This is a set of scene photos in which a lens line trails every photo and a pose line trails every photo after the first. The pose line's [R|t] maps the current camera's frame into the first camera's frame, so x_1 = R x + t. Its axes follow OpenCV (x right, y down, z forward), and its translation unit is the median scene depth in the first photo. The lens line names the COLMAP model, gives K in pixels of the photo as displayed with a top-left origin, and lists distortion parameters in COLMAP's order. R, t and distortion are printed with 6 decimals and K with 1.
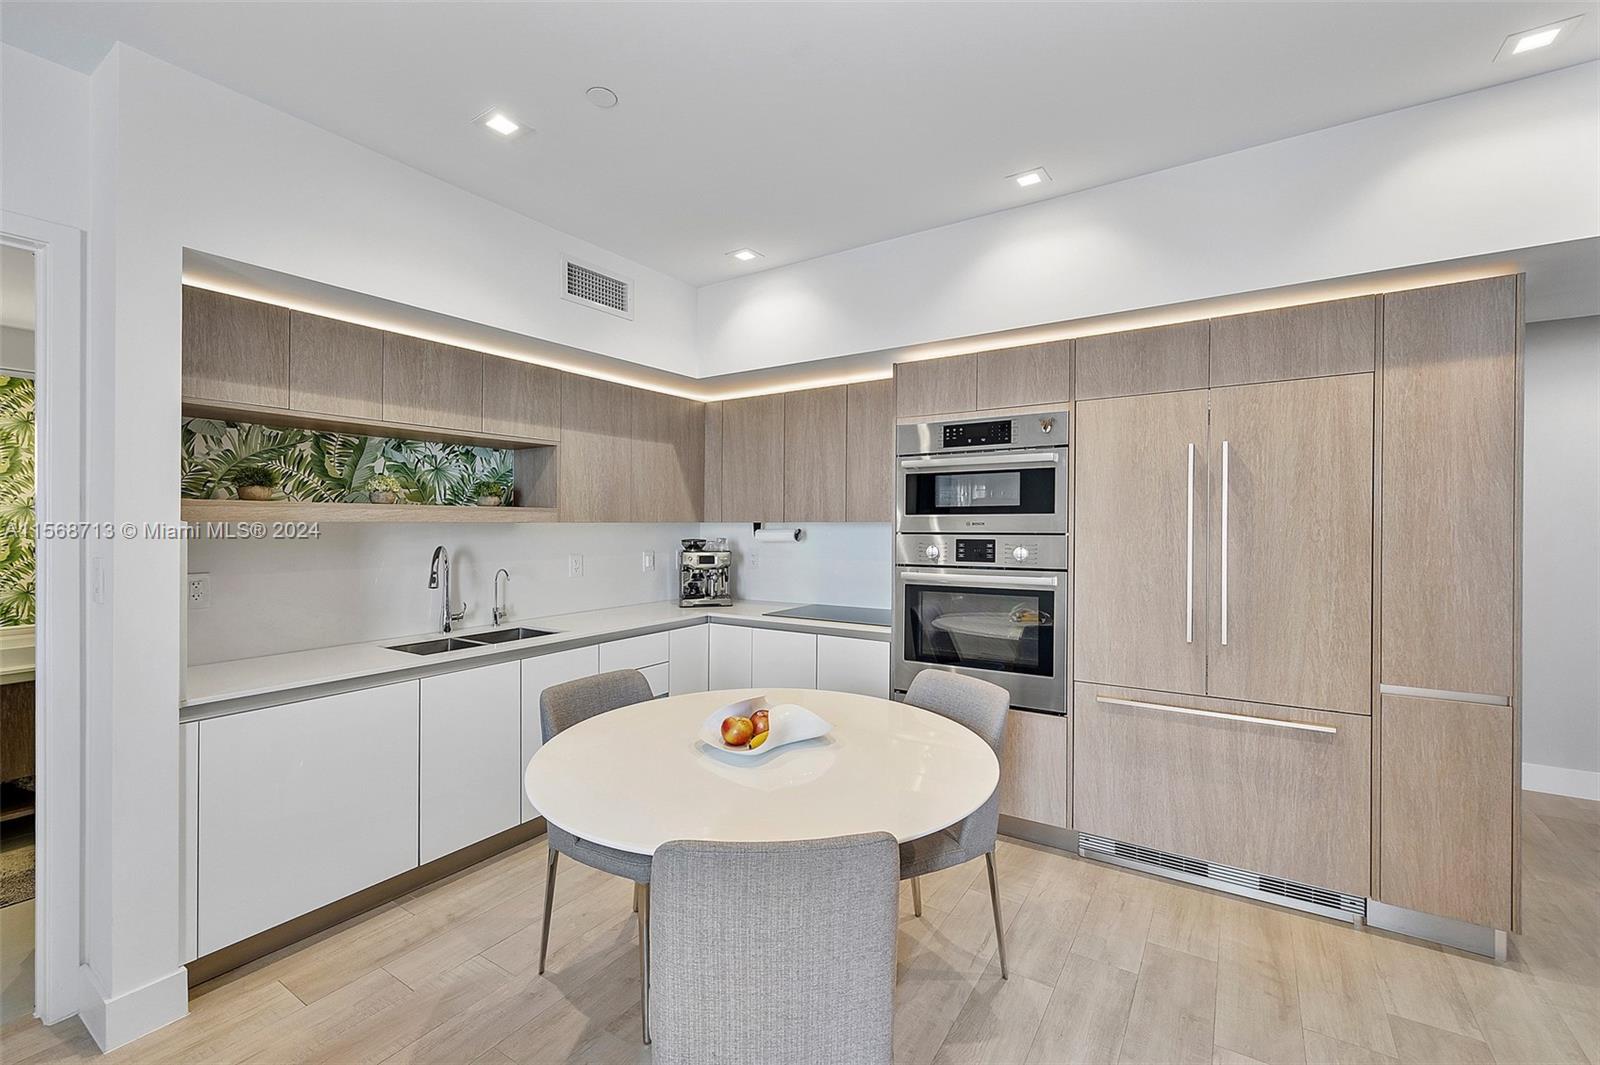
lens RADIAL K [[679.4, 0, 797.7], [0, 679.4, 529.3], [0, 0, 1]] dist [0.014573, 0.000032]
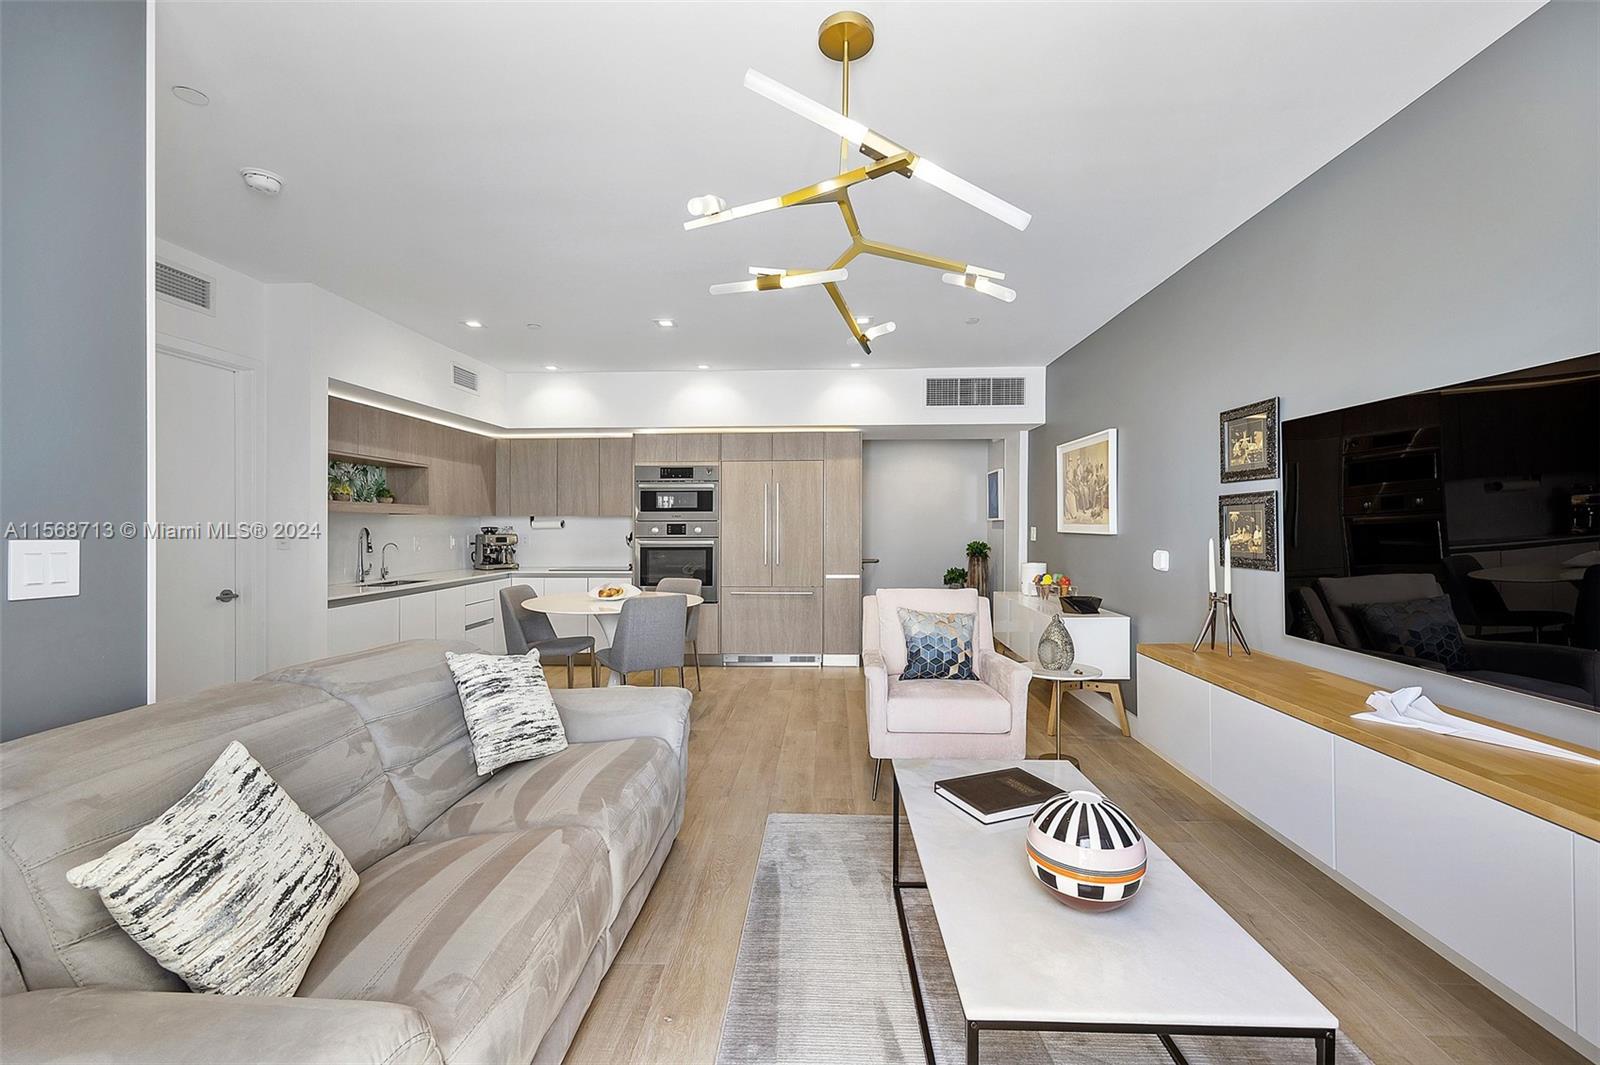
lens RADIAL K [[671.7, 0, 800.0], [0, 671.7, 532.5], [0, 0, 1]] dist [-0.000289, -0.000121]
pose [[0.859747, -0.005192, 0.510694, -0.450886], [0.005250, 0.999985, 0.001327, 0.039724], [-0.510694, 0.001540, 0.859761, -0.929424]]
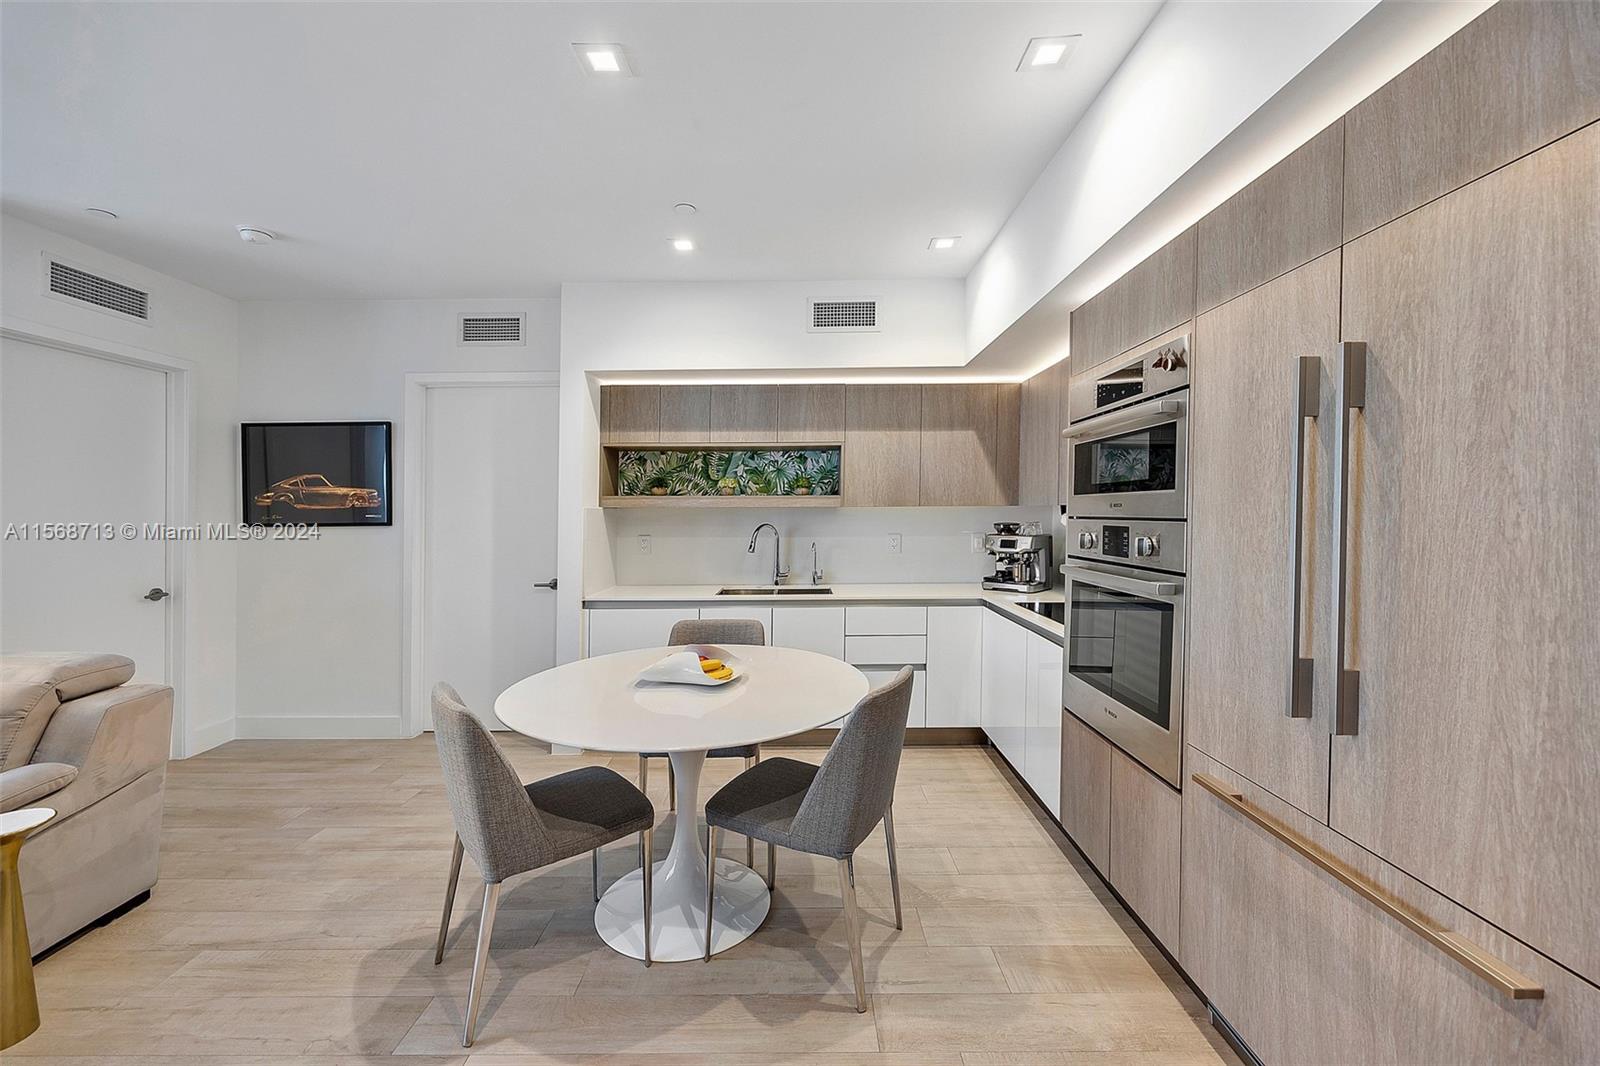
lens RADIAL K [[649.3, 0, 797.6], [0, 649.3, 509.6], [0, 0, 1]] dist [0.000795, 0.000186]
pose [[0.547302, -0.002417, -0.836931, 0.656608], [-0.003414, 0.999981, -0.005120, 0.001411], [0.836928, 0.005660, 0.547284, 0.310487]]
